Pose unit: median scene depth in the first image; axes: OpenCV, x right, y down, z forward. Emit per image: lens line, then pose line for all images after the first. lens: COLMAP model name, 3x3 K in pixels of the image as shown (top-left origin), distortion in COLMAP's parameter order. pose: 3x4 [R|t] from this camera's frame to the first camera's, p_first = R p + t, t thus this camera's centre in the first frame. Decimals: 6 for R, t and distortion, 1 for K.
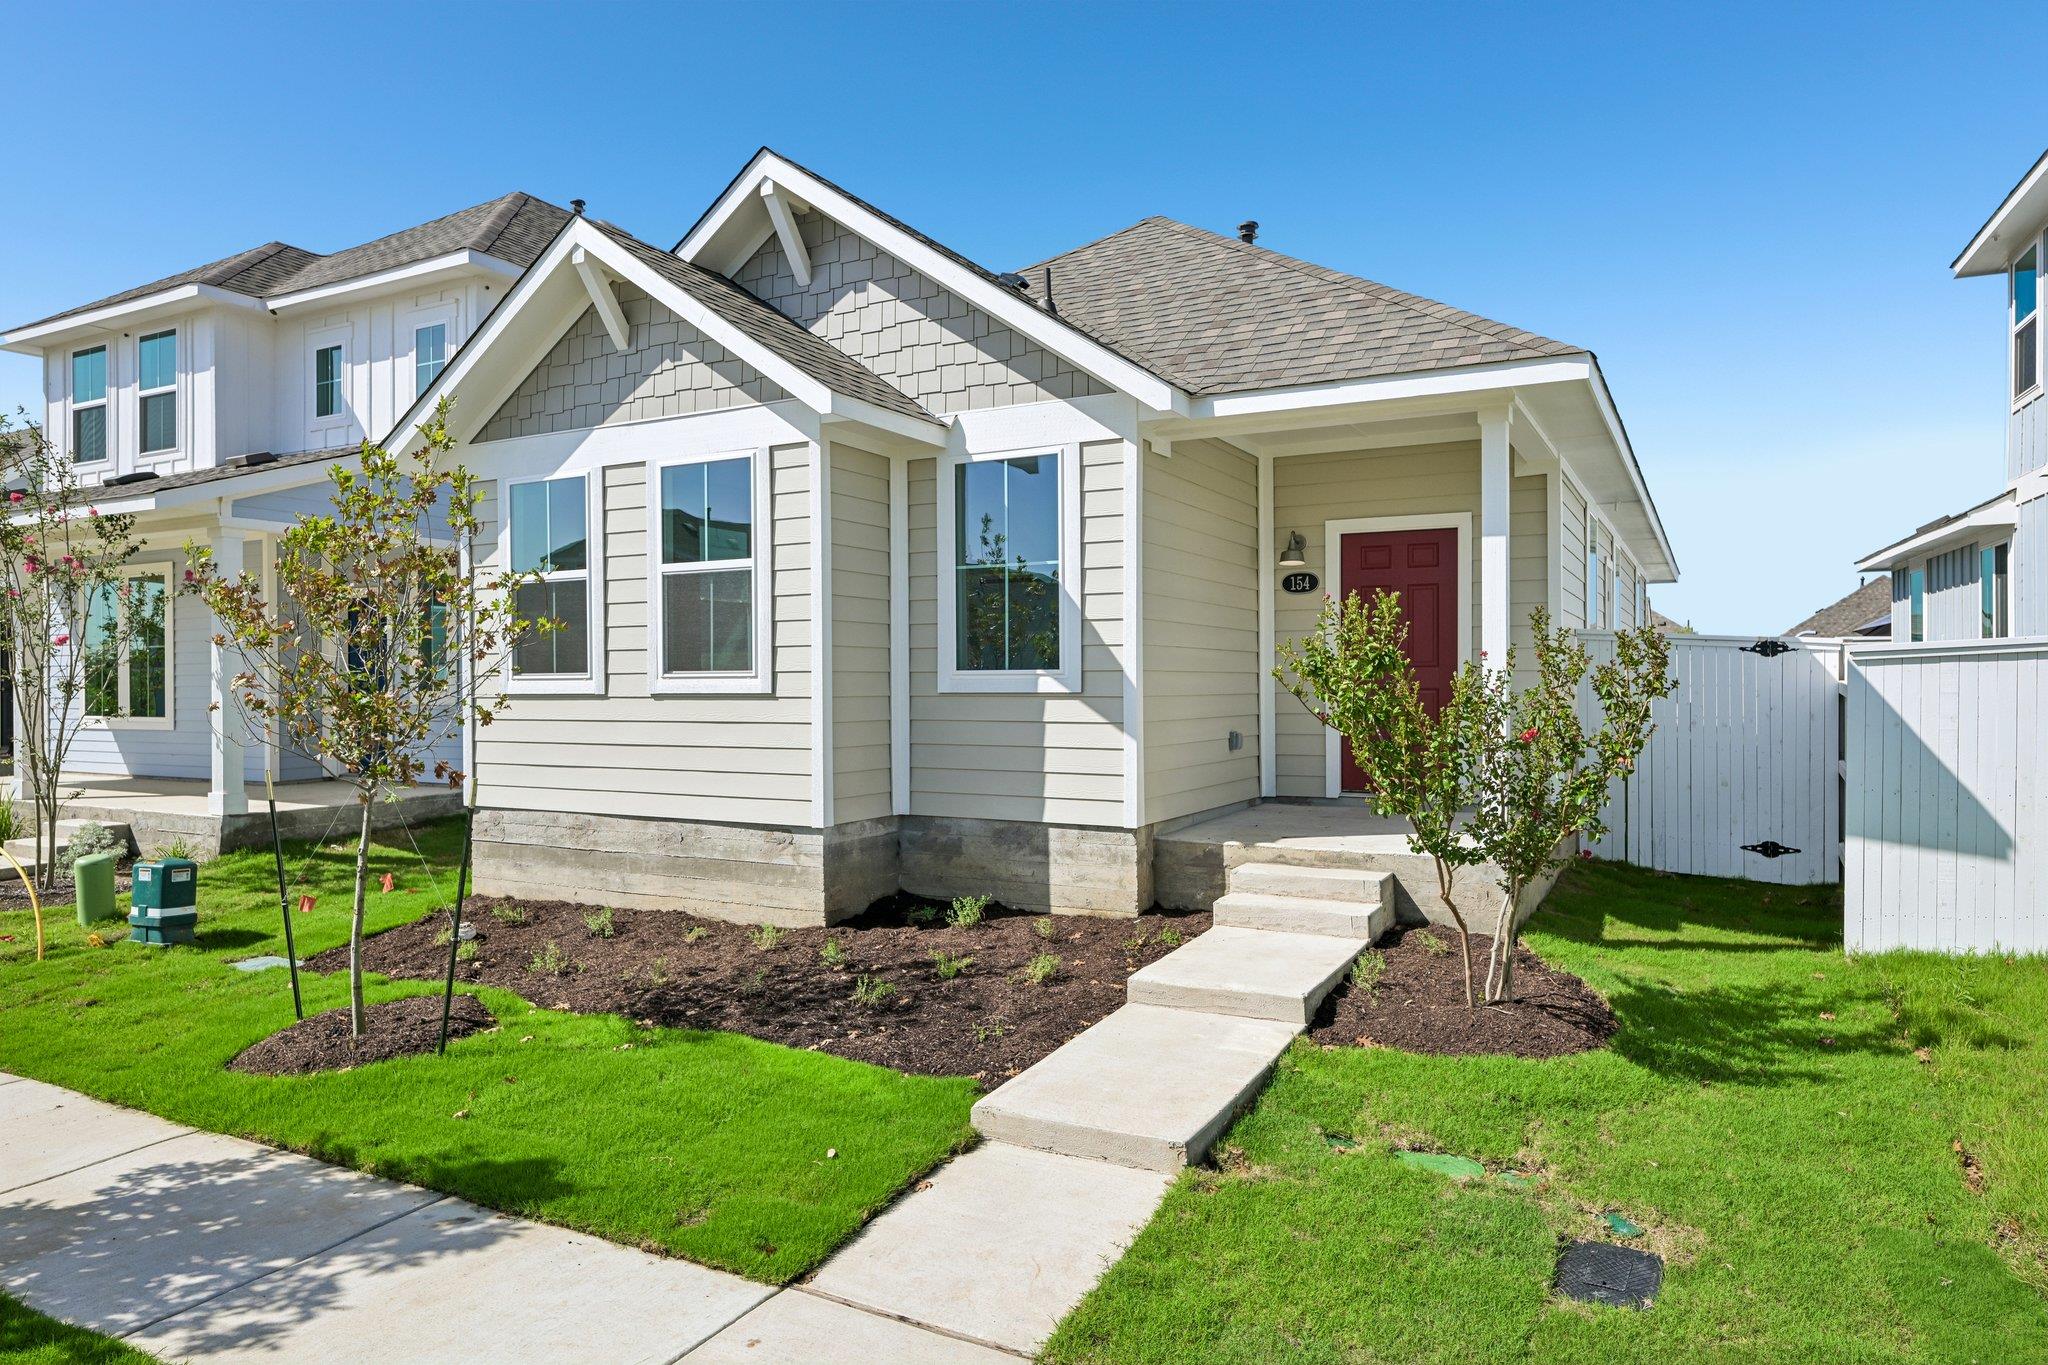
lens RADIAL K [[1270.8, 0, 1017.7], [0, 1270.8, 686.5], [0, 0, 1]] dist [0.000175, -0.004628]
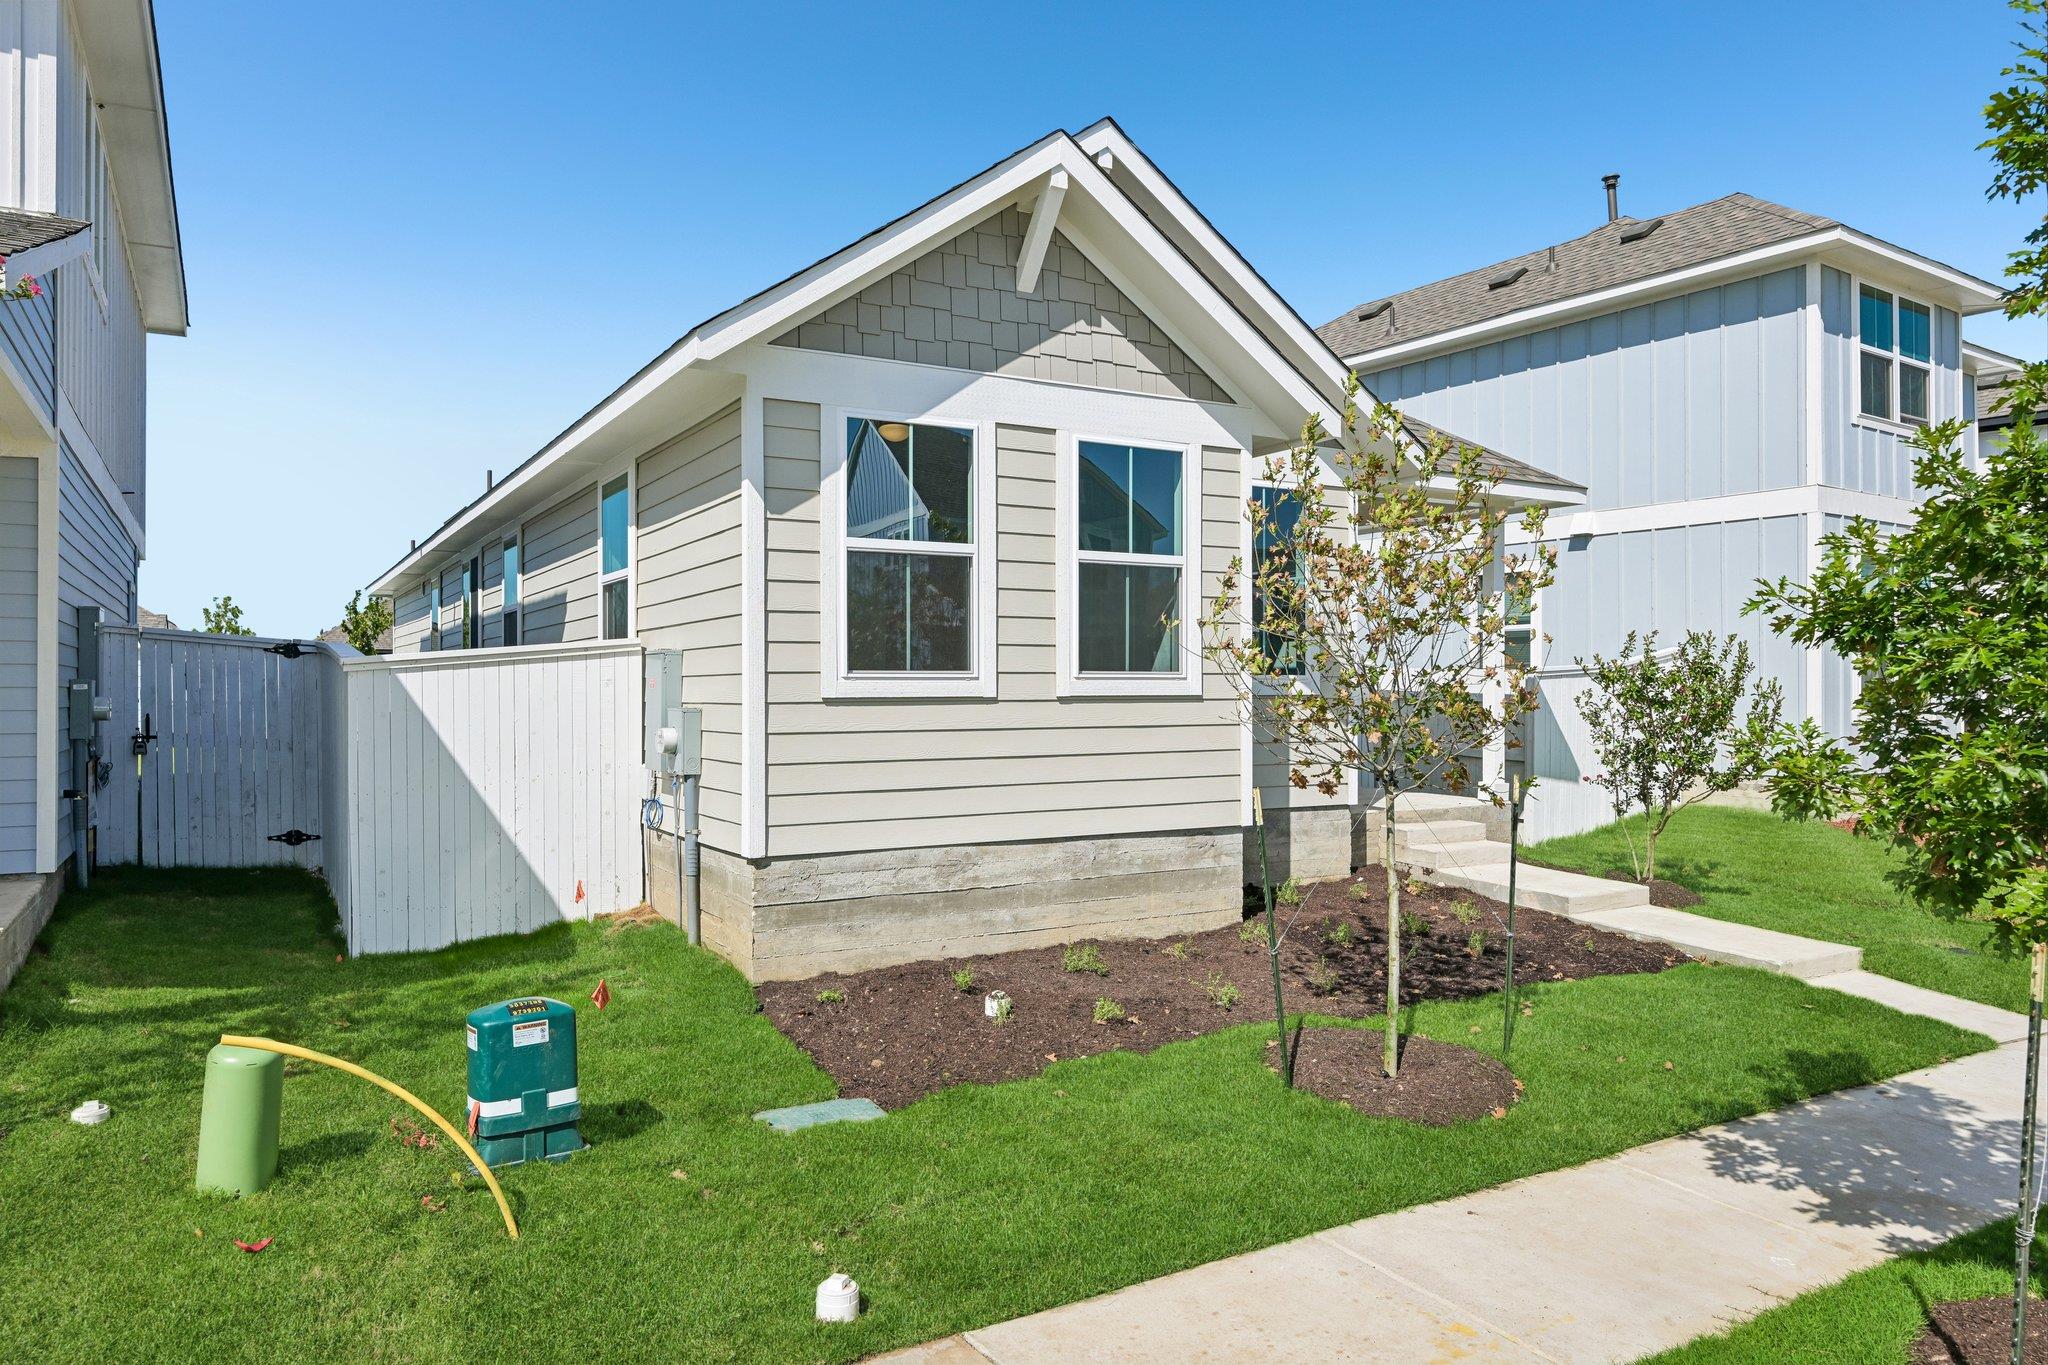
lens RADIAL K [[1354.9, 0, 1031.1], [0, 1354.9, 680.0], [0, 0, 1]] dist [-0.007735, 0.000323]
pose [[0.518824, 0.009601, 0.854827, -1.161400], [-0.000433, 0.999940, -0.010969, 0.005134], [-0.854881, 0.005321, 0.518796, 0.567424]]
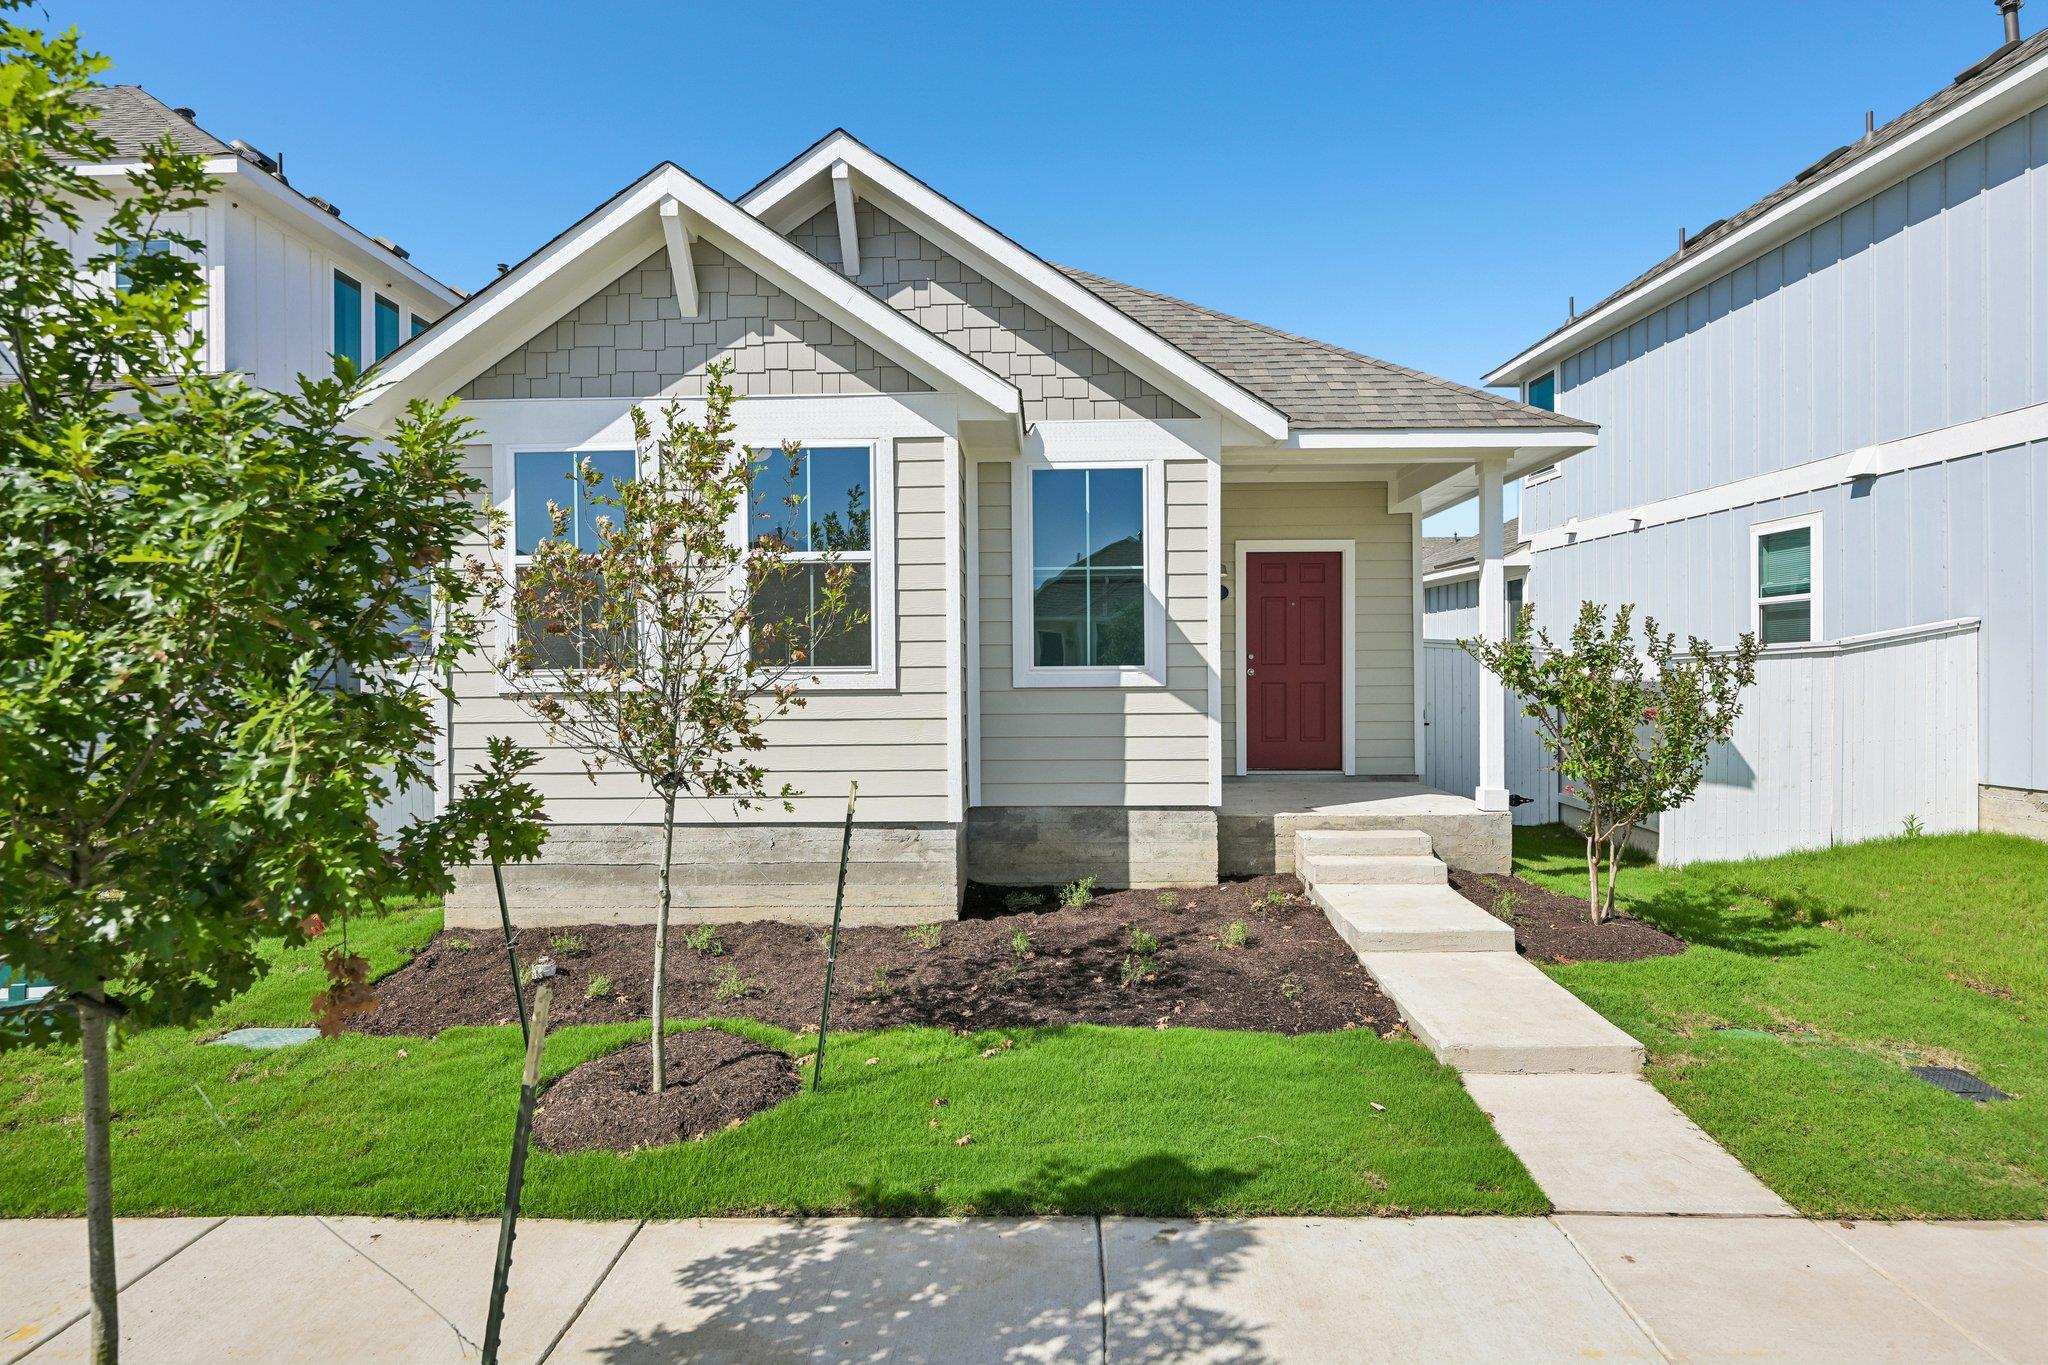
lens RADIAL K [[1187.7, 0, 1020.8], [0, 1187.7, 682.3], [0, 0, 1]] dist [0.007582, -0.000565]
pose [[0.890049, -0.003497, 0.455851, -0.527064], [0.005674, 0.999978, -0.003406, 0.004243], [-0.455829, 0.005618, 0.890049, 0.136427]]
